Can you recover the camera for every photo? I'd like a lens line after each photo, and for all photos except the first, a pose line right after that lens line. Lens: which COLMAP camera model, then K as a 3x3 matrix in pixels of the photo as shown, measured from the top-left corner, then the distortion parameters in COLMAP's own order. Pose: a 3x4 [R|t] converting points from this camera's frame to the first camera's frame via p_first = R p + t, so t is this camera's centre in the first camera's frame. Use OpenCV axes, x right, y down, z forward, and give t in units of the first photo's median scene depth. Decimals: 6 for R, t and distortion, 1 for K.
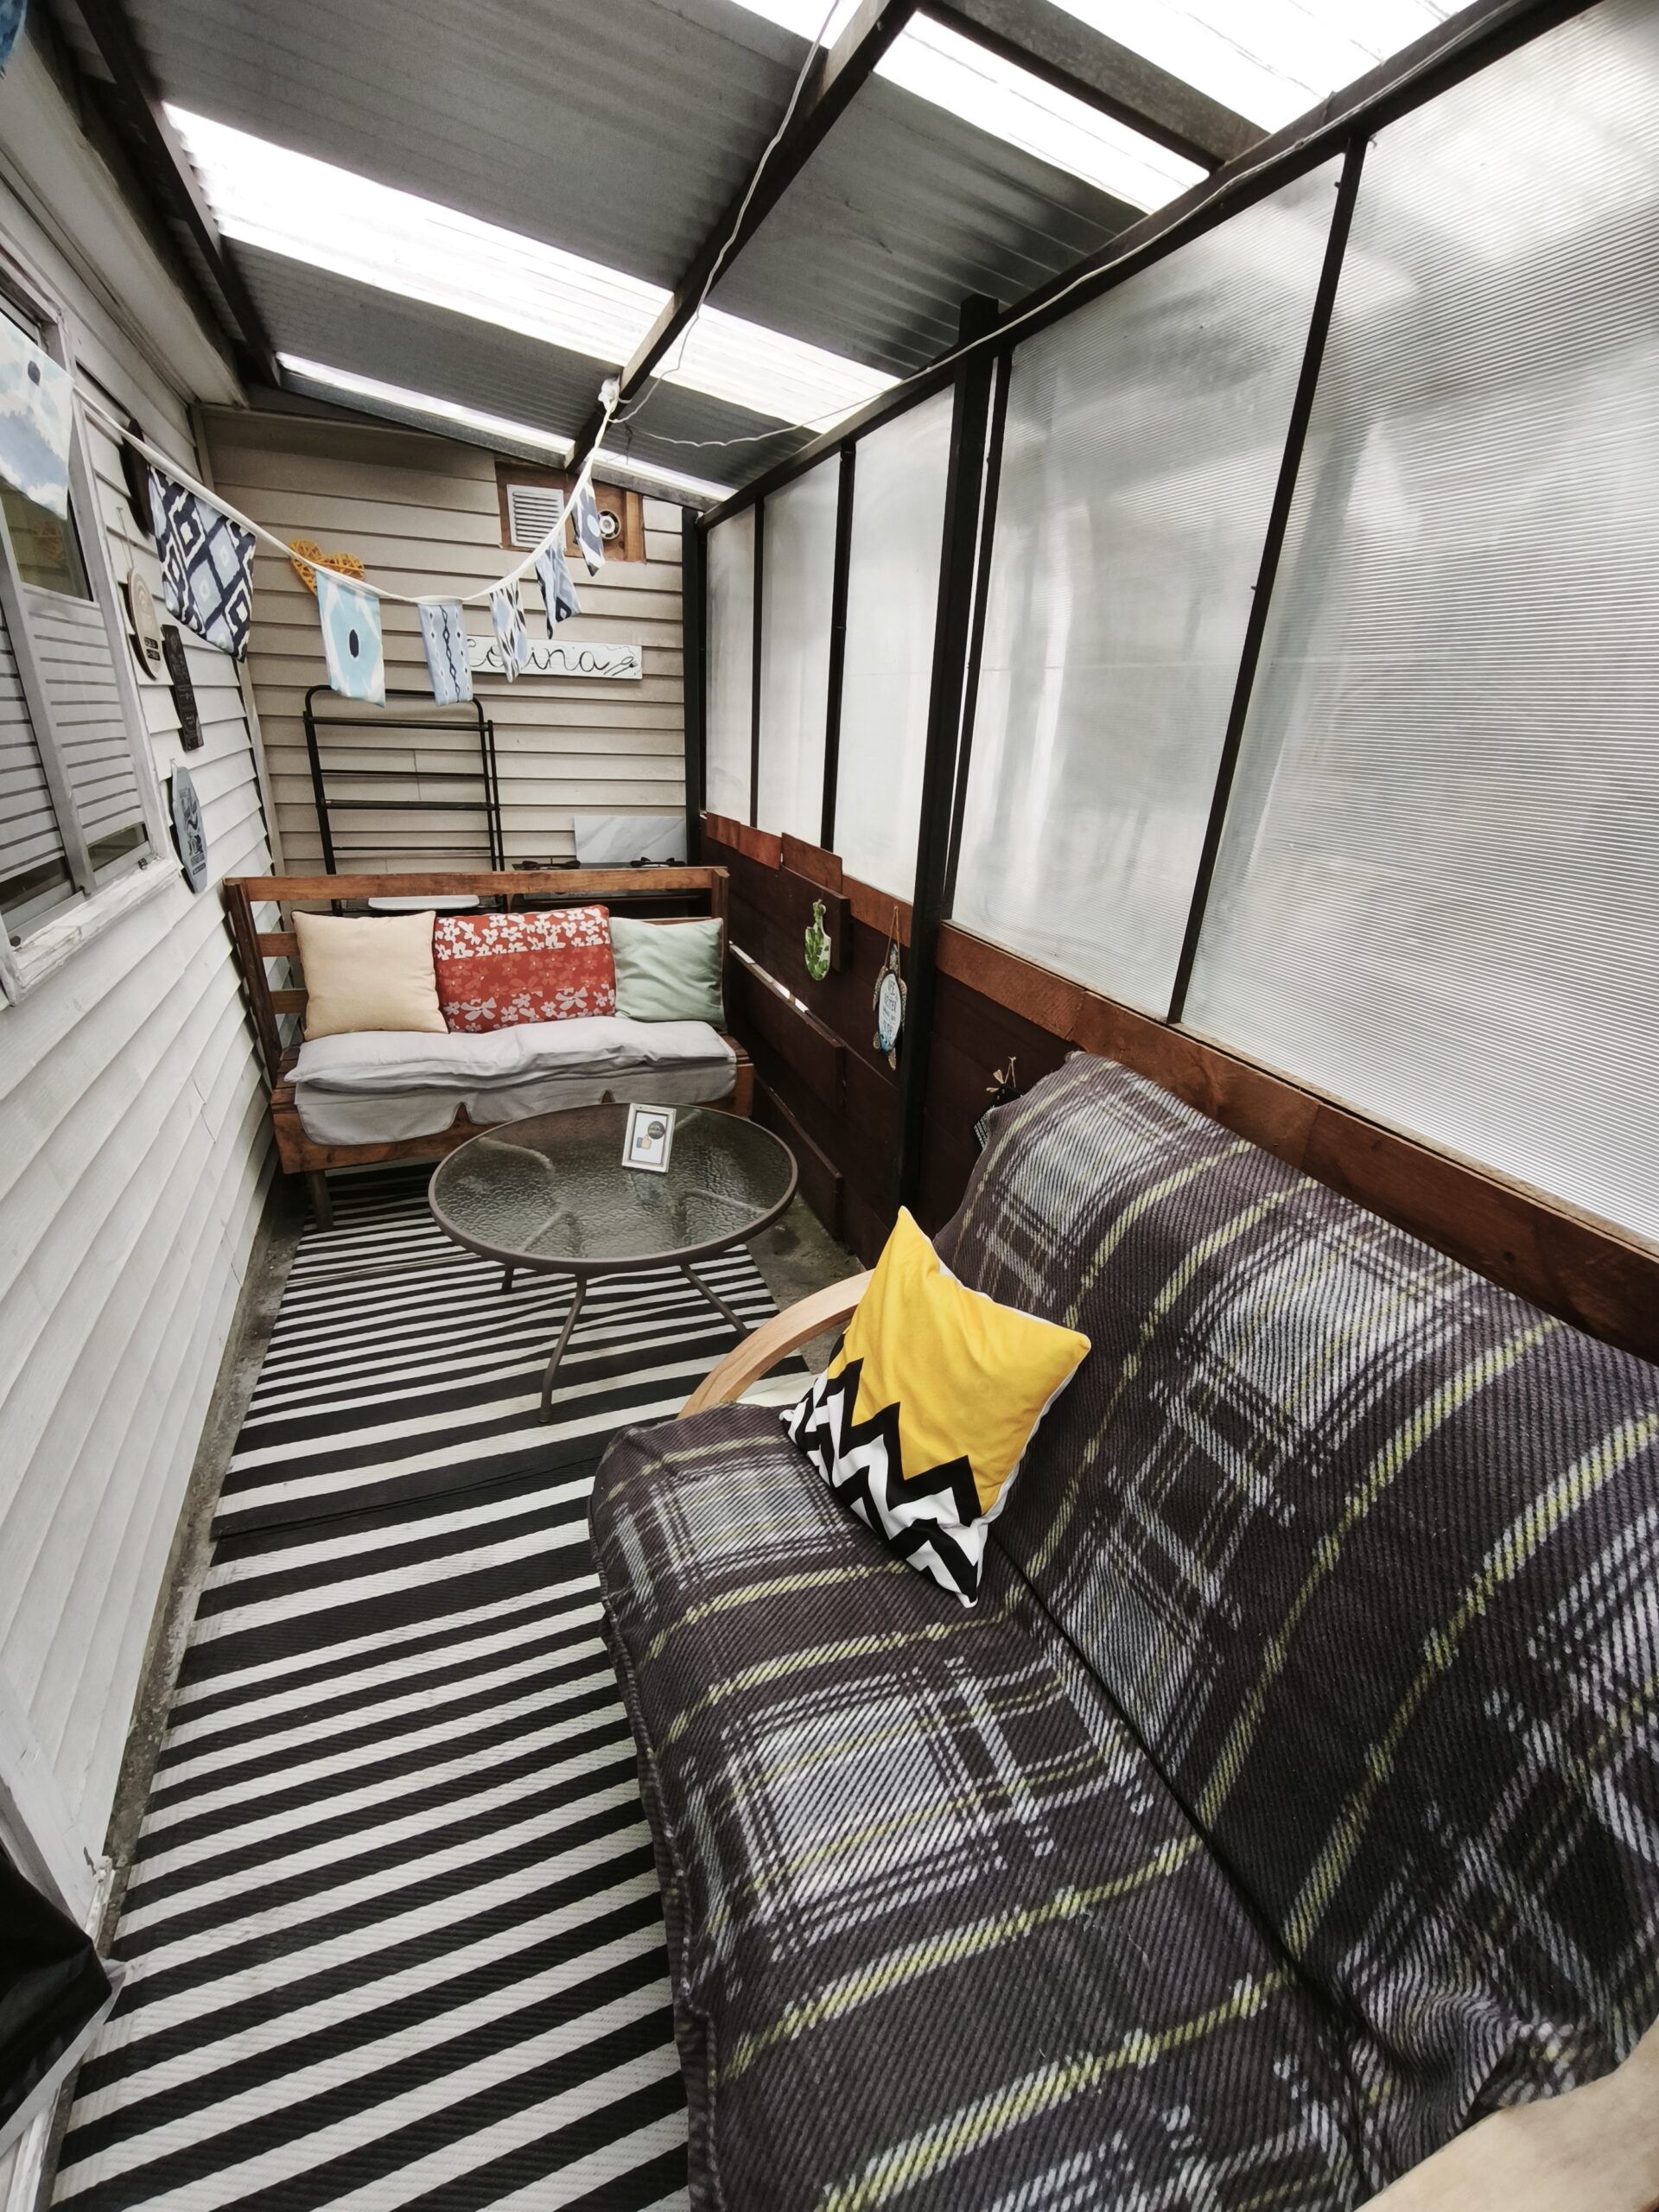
lens RADIAL K [[938.6, 0, 862.3], [0, 938.6, 1133.5], [0, 0, 1]] dist [-0.011802, 0.002034]
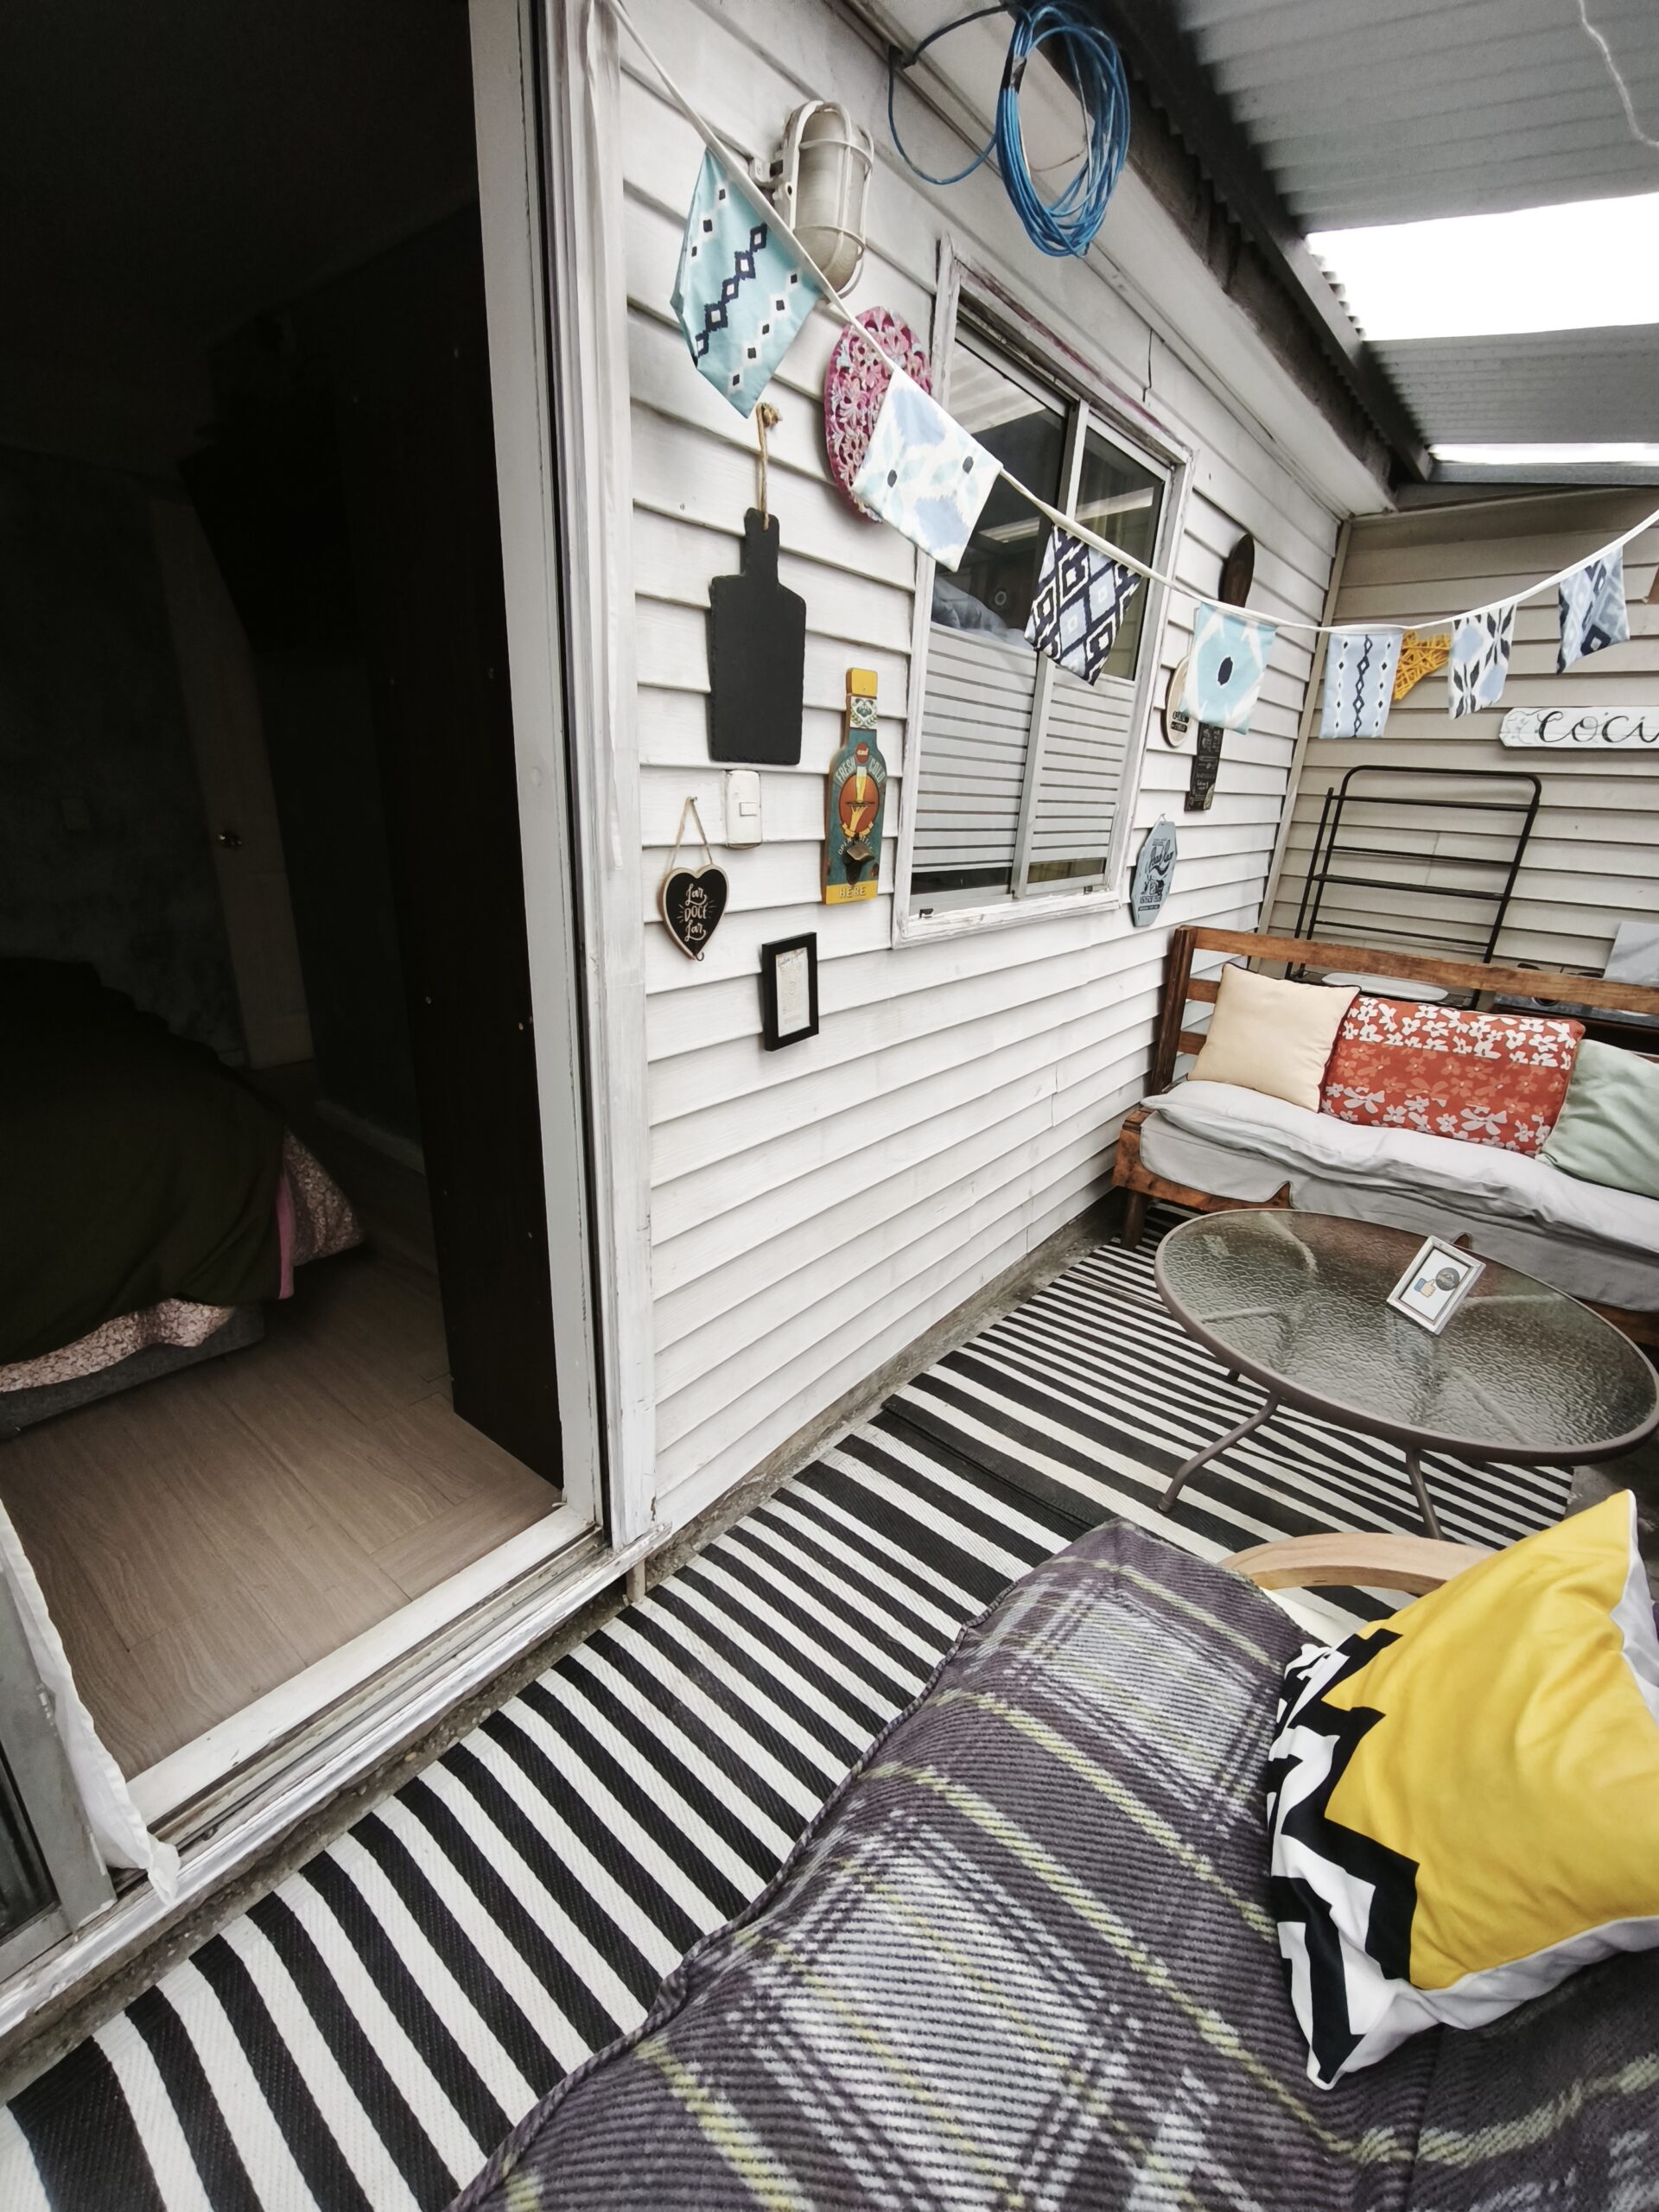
lens RADIAL K [[938.6, 0, 805.3], [0, 938.6, 1119.6], [0, 0, 1]] dist [-0.011802, 0.002034]
pose [[0.456229, 0.285595, -0.842787, 0.157557], [-0.385847, 0.916924, 0.101846, 0.002151], [0.801859, 0.278721, 0.528524, 0.135421]]
